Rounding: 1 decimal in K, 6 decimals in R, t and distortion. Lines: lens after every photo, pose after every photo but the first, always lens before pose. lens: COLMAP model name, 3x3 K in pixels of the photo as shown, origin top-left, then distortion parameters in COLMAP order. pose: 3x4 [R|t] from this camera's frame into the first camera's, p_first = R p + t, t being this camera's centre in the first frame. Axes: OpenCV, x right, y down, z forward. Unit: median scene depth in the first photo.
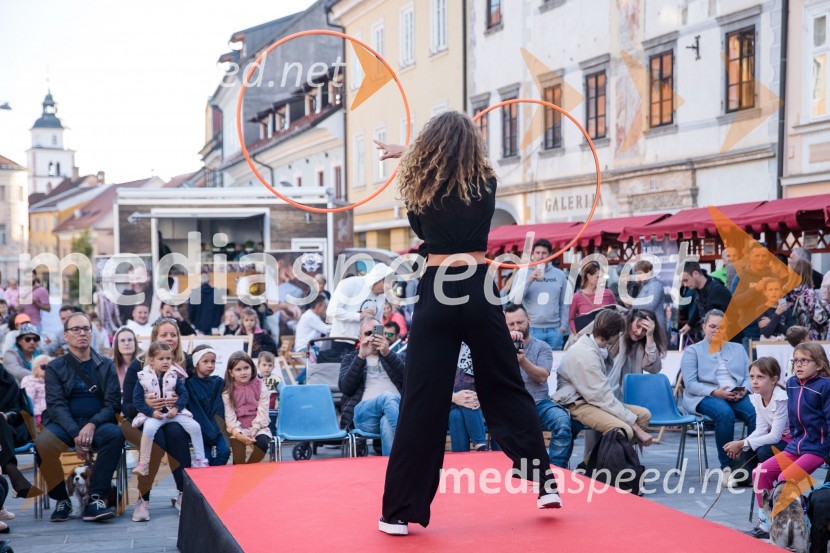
lens RADIAL K [[1697.9, 0, 415.0], [0, 1697.9, 276.5], [0, 0, 1]] dist [0.510875, 0.203938]
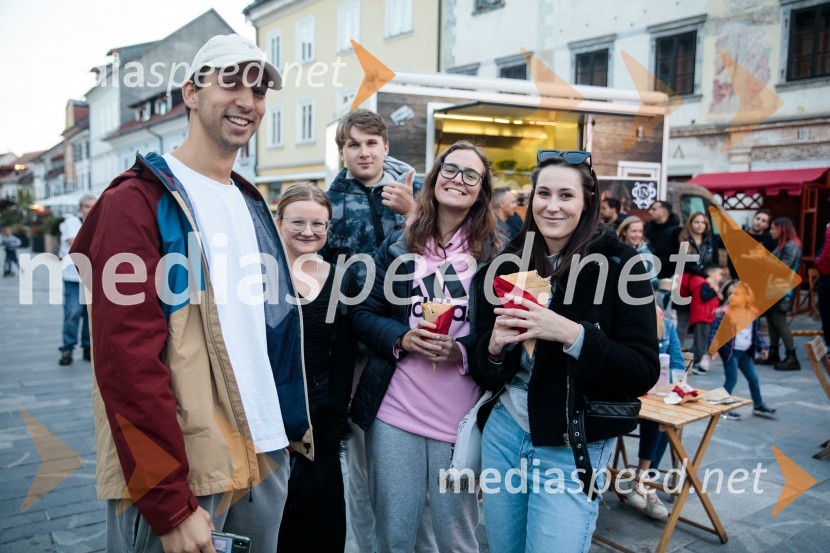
lens RADIAL K [[676.1, 0, 363.2], [0, 676.1, 273.7], [0, 0, 1]] dist [-0.105068, 0.150464]
pose [[0.917459, -0.007113, 0.397768, -0.252560], [-0.024278, 0.996976, 0.073826, 0.005681], [-0.397090, -0.077389, 0.914511, 0.712050]]
